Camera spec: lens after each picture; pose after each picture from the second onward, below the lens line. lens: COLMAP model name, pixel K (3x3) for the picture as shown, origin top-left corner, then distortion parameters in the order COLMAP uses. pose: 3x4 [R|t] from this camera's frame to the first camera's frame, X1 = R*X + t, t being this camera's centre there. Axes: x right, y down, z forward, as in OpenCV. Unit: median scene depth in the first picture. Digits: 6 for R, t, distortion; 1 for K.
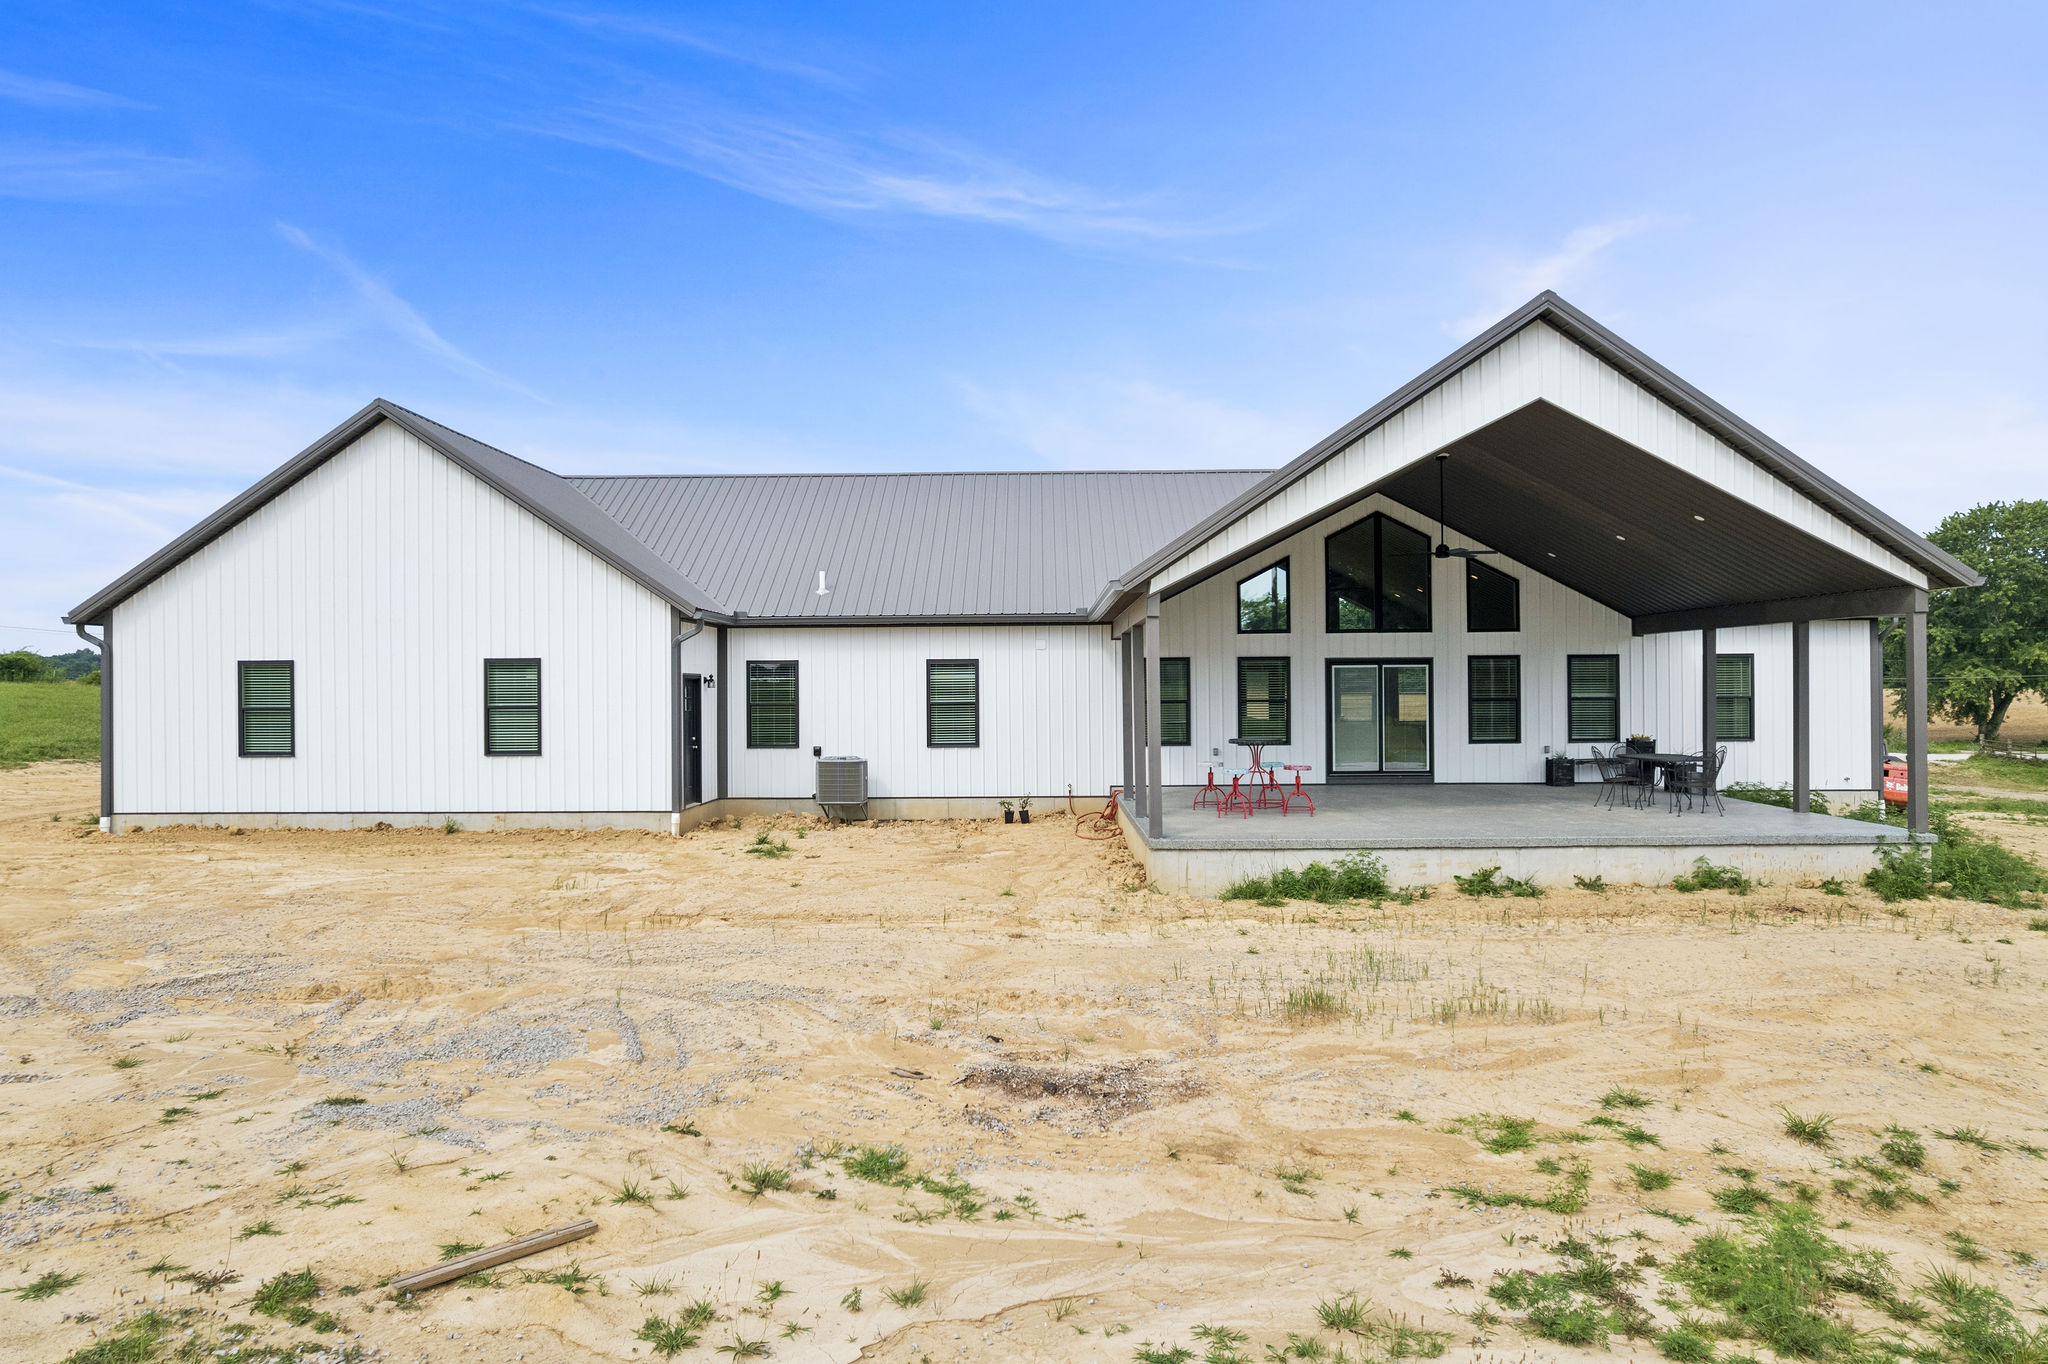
lens RADIAL K [[1310.4, 0, 1024.0], [0, 1310.4, 682.0], [0, 0, 1]] dist [-0.098210, 0.110547]
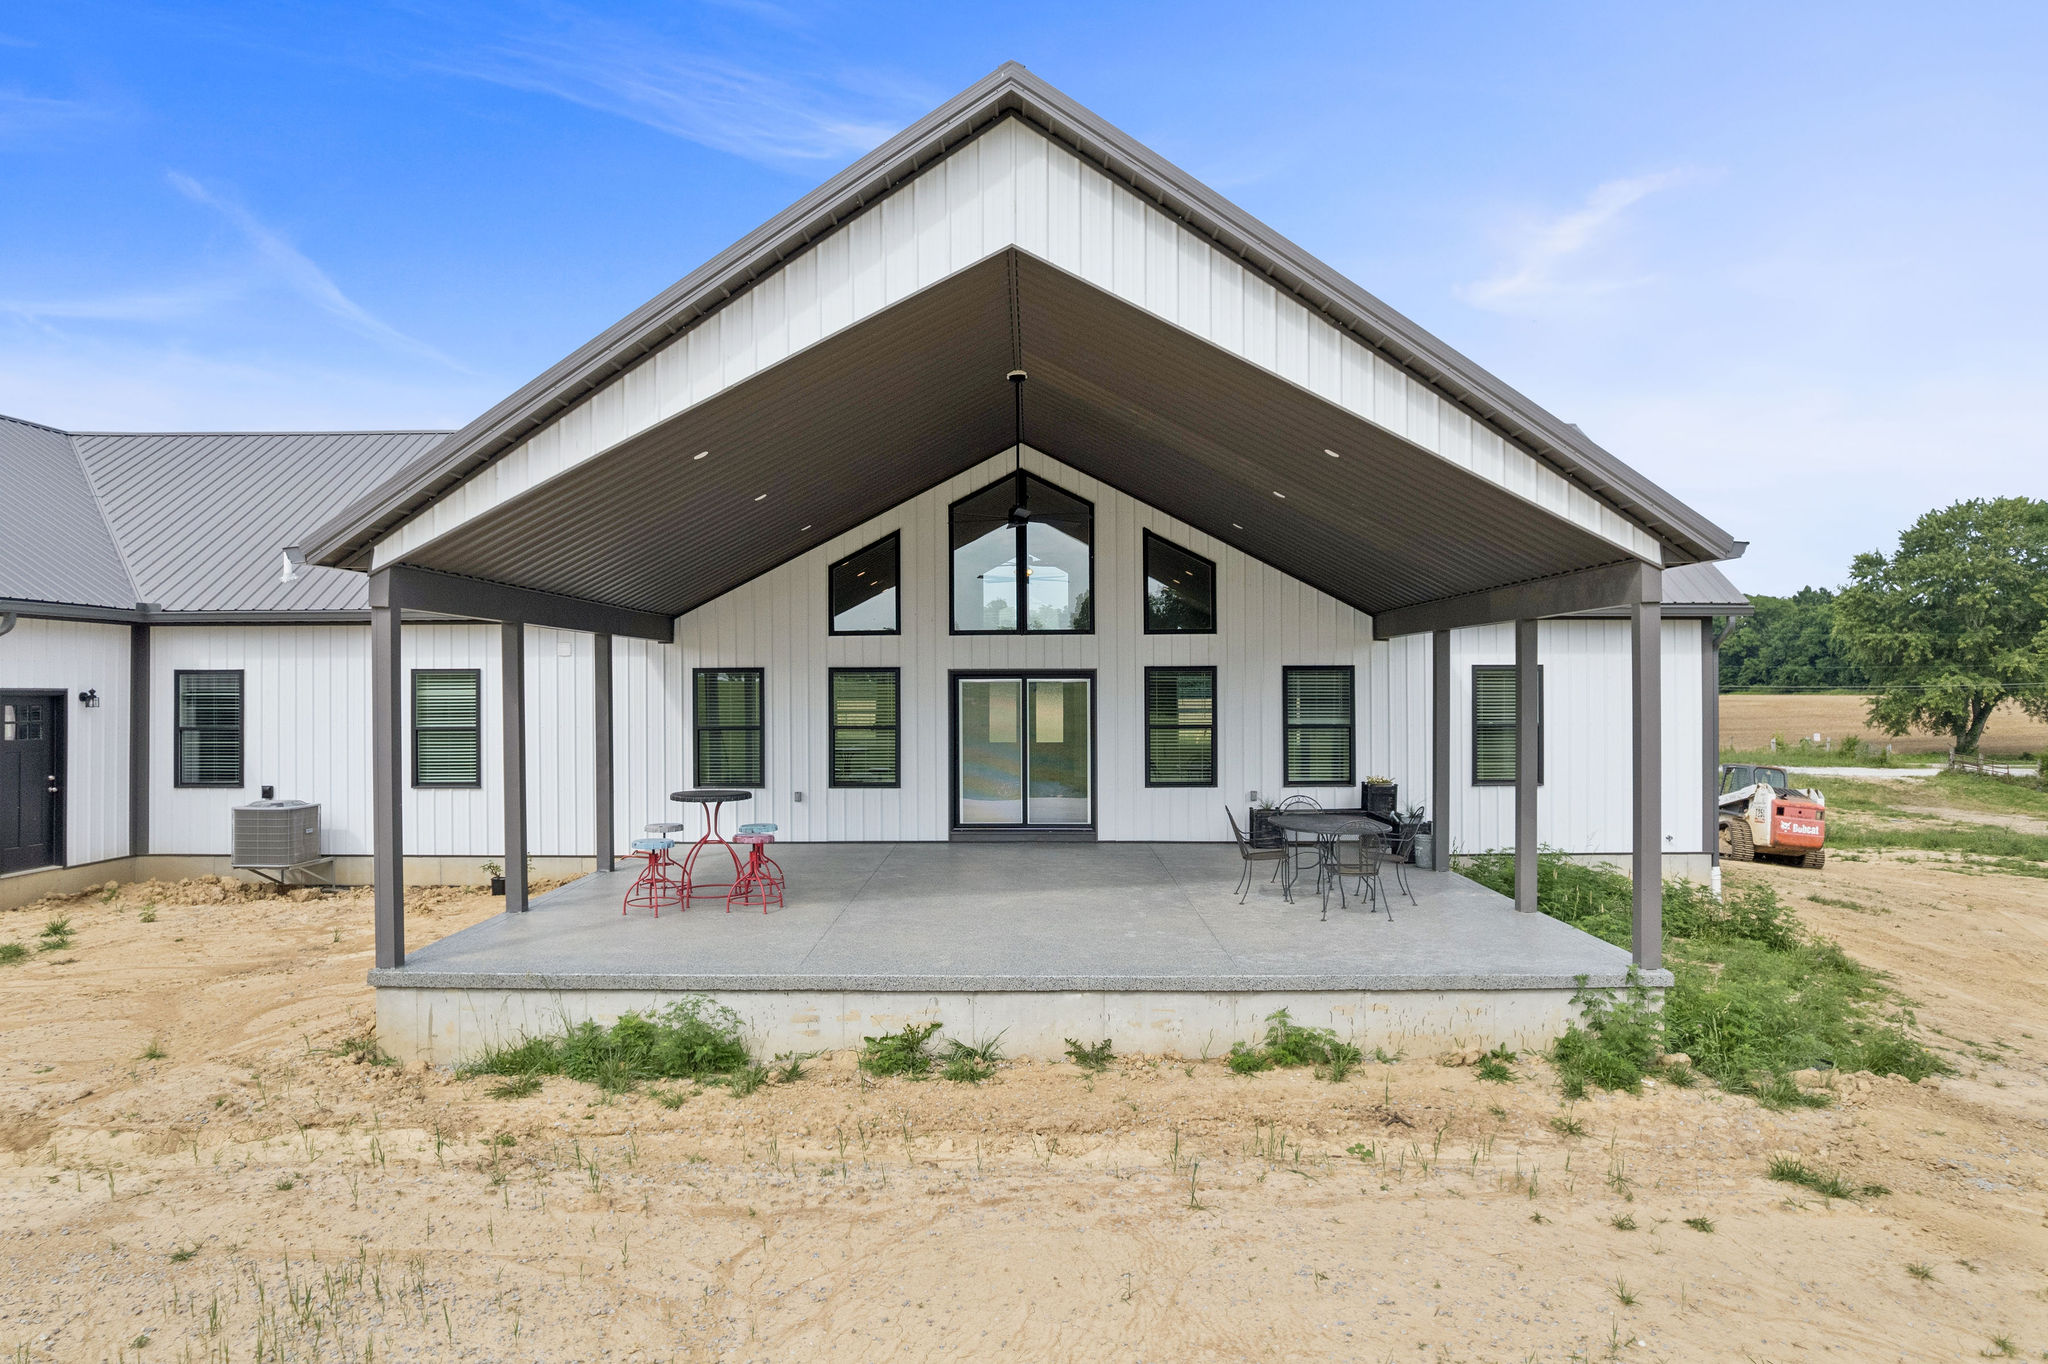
lens RADIAL K [[1304.3, 0, 1024.0], [0, 1304.3, 682.0], [0, 0, 1]] dist [-0.062063, 0.072094]
pose [[0.999993, 0.003666, 0.001197, 0.273453], [-0.003665, 0.999992, -0.001420, -0.010389], [-0.001202, 0.001415, 0.999998, 0.266905]]
